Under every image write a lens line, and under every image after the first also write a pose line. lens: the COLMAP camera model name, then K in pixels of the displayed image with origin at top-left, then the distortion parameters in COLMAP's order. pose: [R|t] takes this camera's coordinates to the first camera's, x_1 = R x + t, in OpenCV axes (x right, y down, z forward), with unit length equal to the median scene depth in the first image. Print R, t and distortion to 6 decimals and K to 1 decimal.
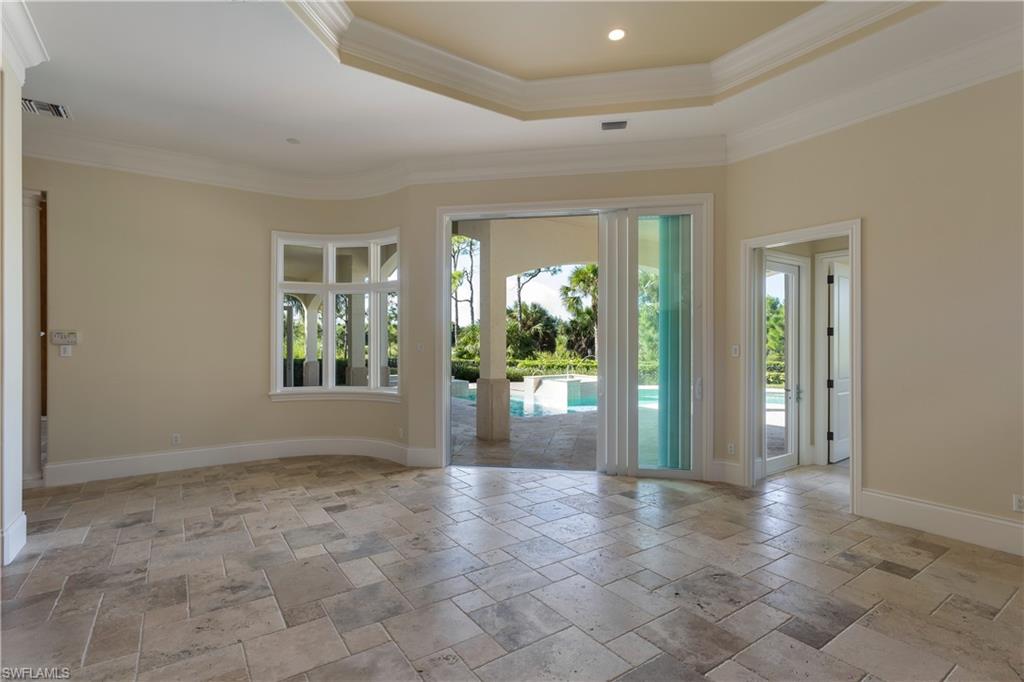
lens RADIAL K [[491.5, 0, 510.0], [0, 491.5, 342.2], [0, 0, 1]] dist [0.004026, 0.001639]
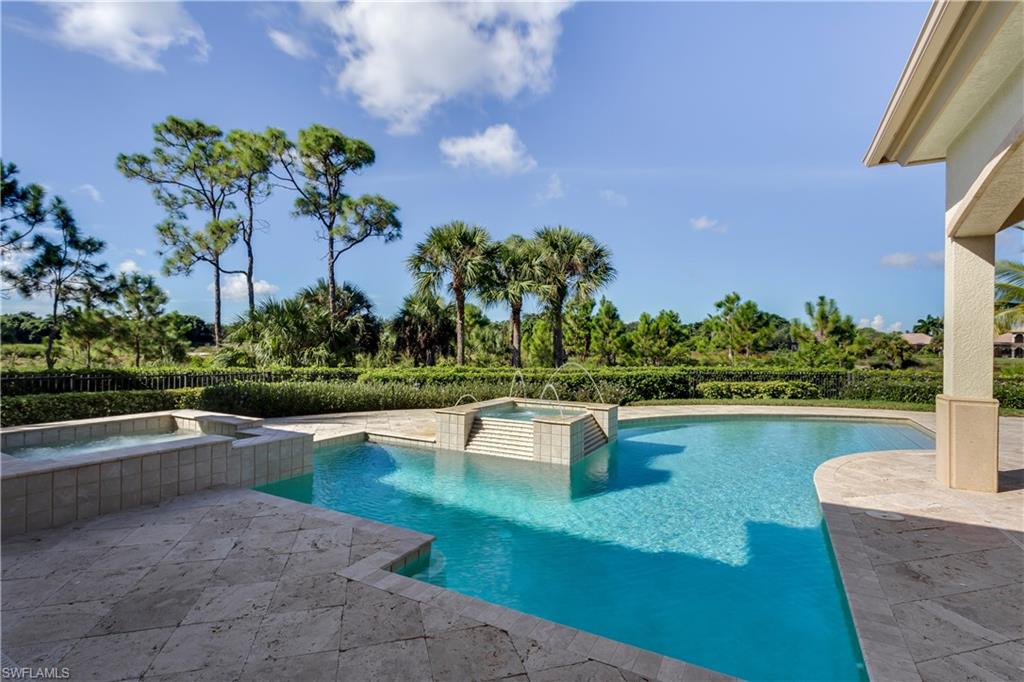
lens RADIAL K [[491.5, 0, 511.0], [0, 491.5, 342.6], [0, 0, 1]] dist [0.004026, 0.001639]
pose [[0.893134, 0.003556, 0.449778, -0.064067], [-0.004139, 0.999991, 0.000312, 0.002443], [-0.449773, -0.002140, 0.893141, 0.296089]]
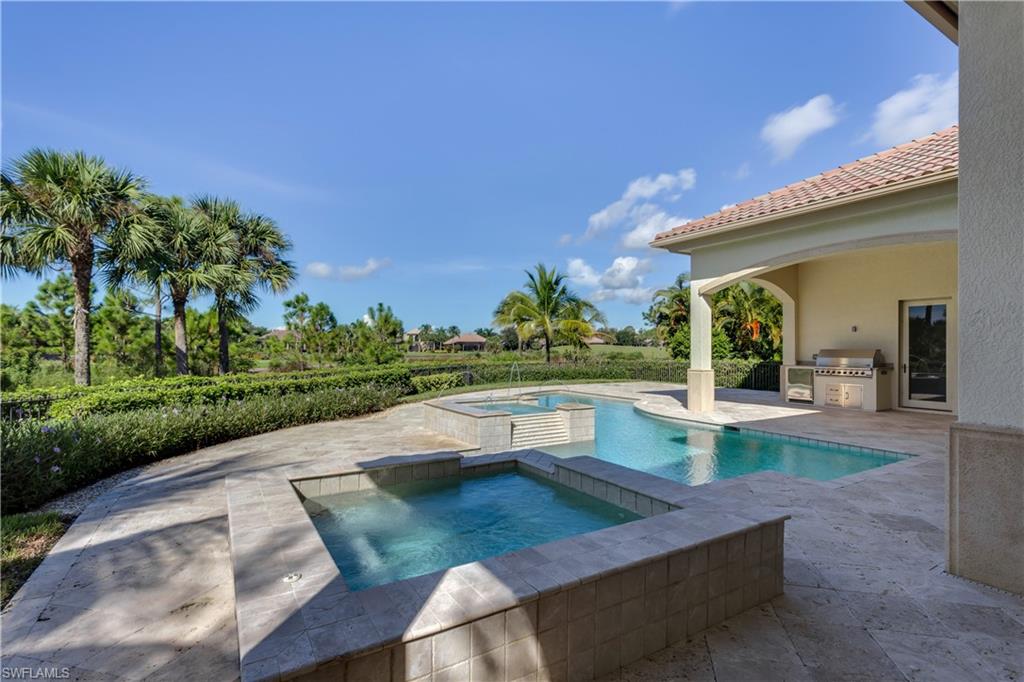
lens RADIAL K [[491.5, 0, 516.6], [0, 491.5, 343.2], [0, 0, 1]] dist [0.004026, 0.001639]
pose [[0.049734, -0.000856, 0.998762, -0.204305], [-0.002106, 0.999997, 0.000962, 0.001729], [-0.998760, -0.002152, 0.049732, 0.480301]]
